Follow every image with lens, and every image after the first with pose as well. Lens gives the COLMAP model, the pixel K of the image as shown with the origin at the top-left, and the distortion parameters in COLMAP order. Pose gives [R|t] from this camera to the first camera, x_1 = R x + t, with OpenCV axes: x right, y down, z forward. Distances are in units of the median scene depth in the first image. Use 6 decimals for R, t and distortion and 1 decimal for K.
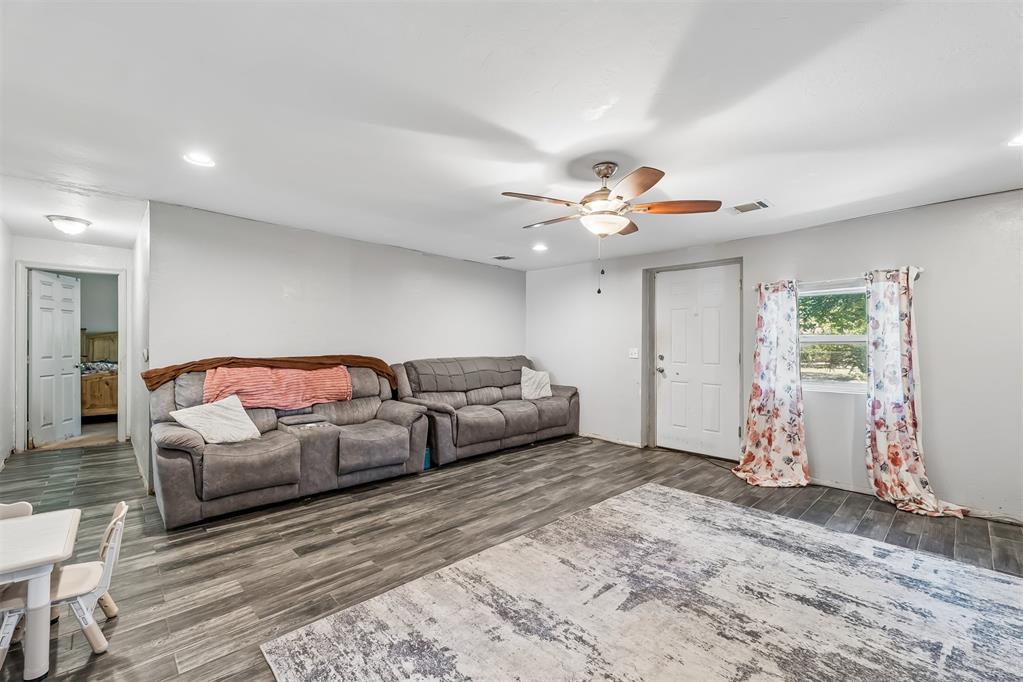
lens RADIAL K [[432.7, 0, 508.6], [0, 432.7, 348.6], [0, 0, 1]] dist [0.002671, 0.000628]
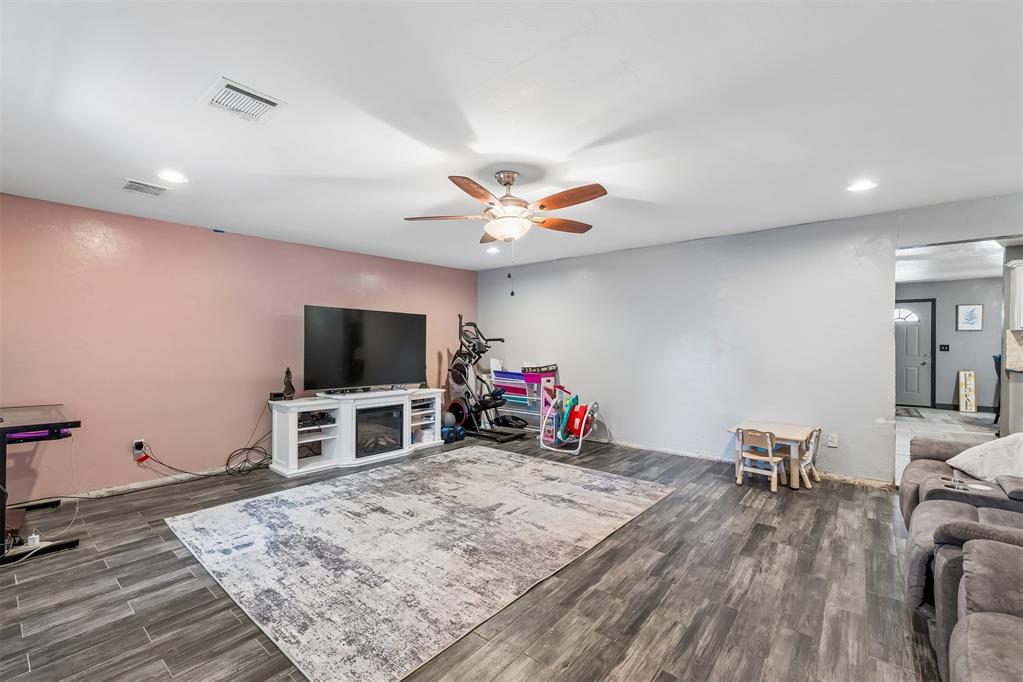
lens RADIAL K [[432.7, 0, 508.6], [0, 432.7, 348.6], [0, 0, 1]] dist [0.002671, 0.000628]
pose [[-0.992023, -0.007901, -0.125813, 0.359470], [-0.010774, 0.999696, 0.022167, -0.027406], [0.125600, 0.023346, -0.991806, 2.083237]]
